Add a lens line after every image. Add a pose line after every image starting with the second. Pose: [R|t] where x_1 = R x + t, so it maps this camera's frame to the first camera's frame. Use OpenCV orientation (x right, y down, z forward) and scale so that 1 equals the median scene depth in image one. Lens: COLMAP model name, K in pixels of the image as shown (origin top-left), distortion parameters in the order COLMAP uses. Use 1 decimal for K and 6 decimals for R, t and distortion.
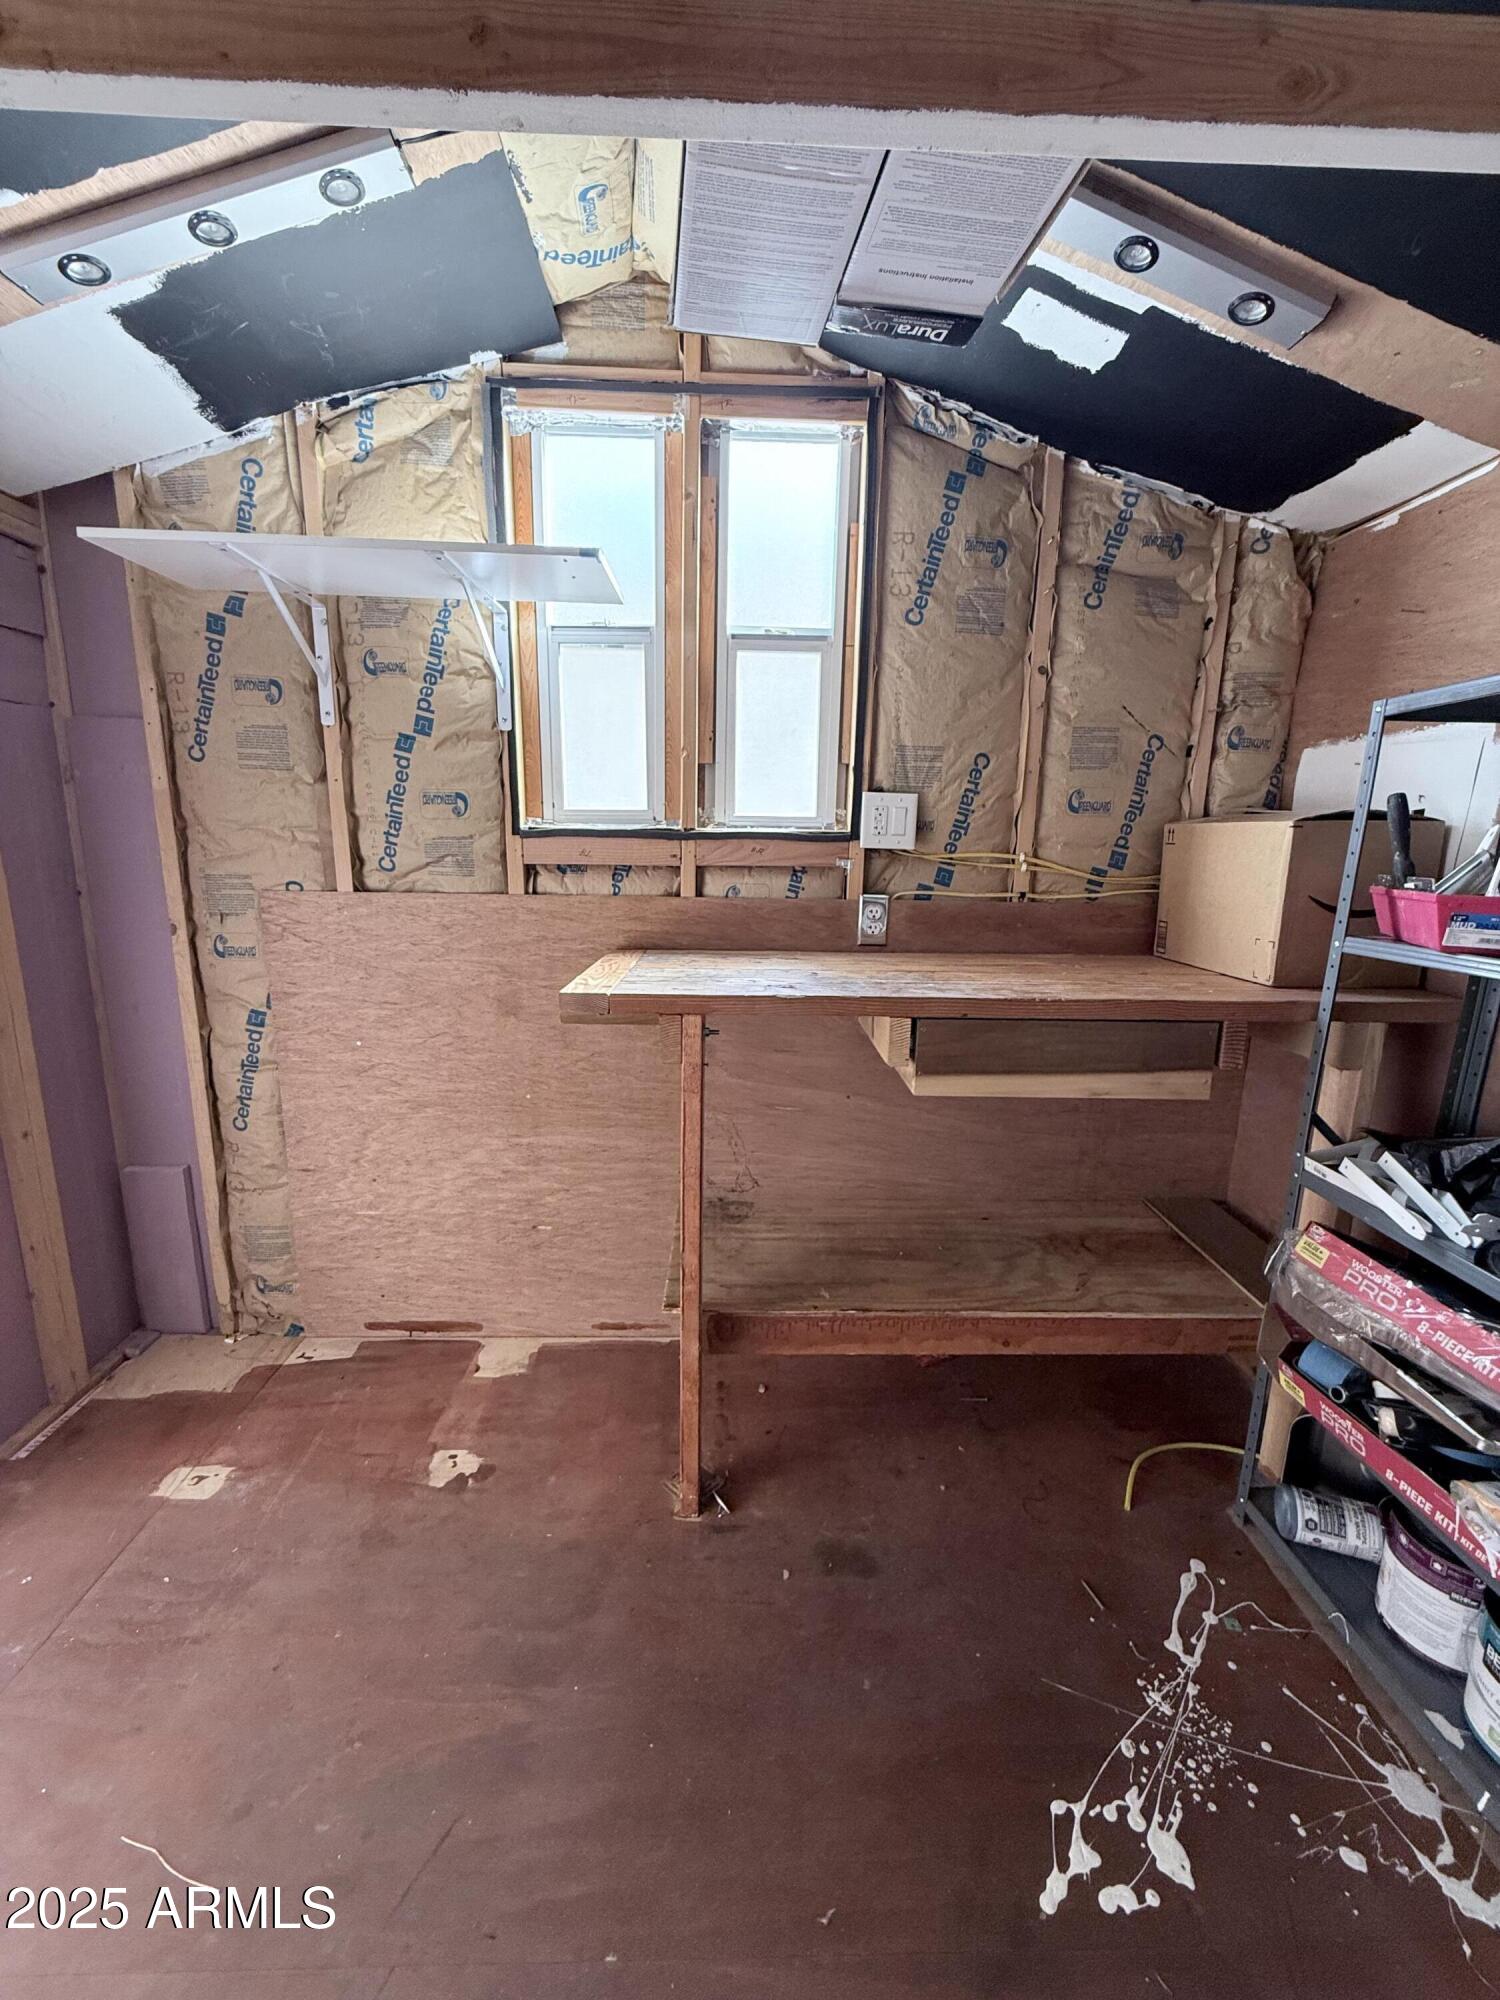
lens RADIAL K [[791.3, 0, 751.7], [0, 791.3, 999.3], [0, 0, 1]] dist [-0.000619, 0.000221]
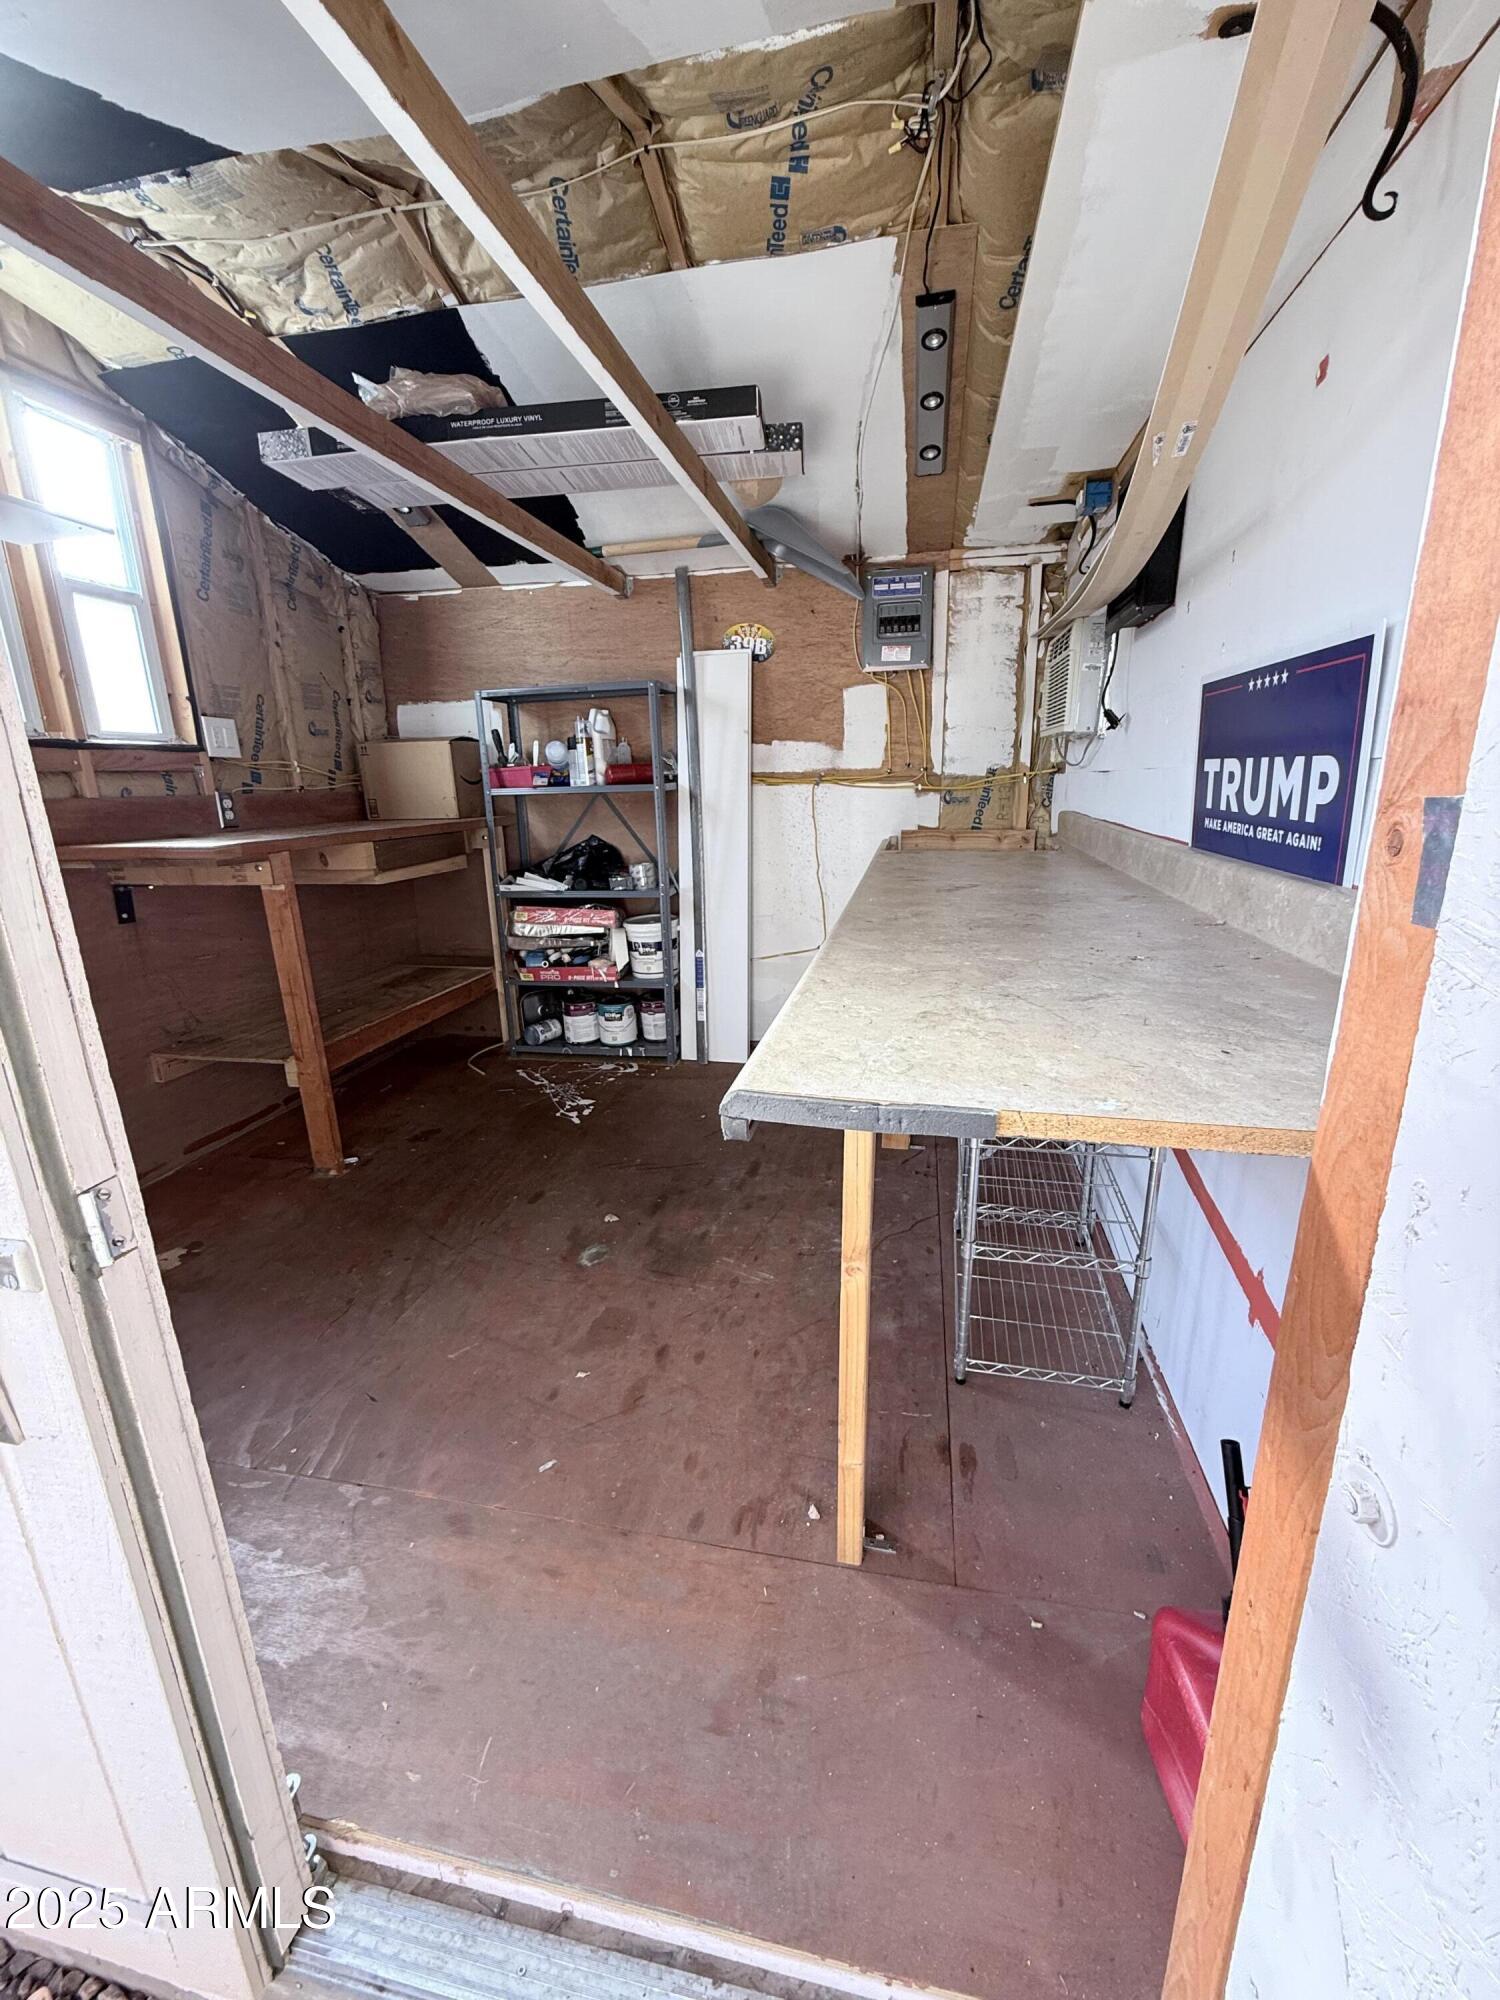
lens RADIAL K [[791.3, 0, 751.7], [0, 791.3, 999.3], [0, 0, 1]] dist [-0.000619, 0.000221]
pose [[0.228318, -0.280479, 0.932310, -1.141684], [0.215731, 0.948374, 0.232481, 0.105674], [-0.949385, 0.148048, 0.277038, -0.260245]]
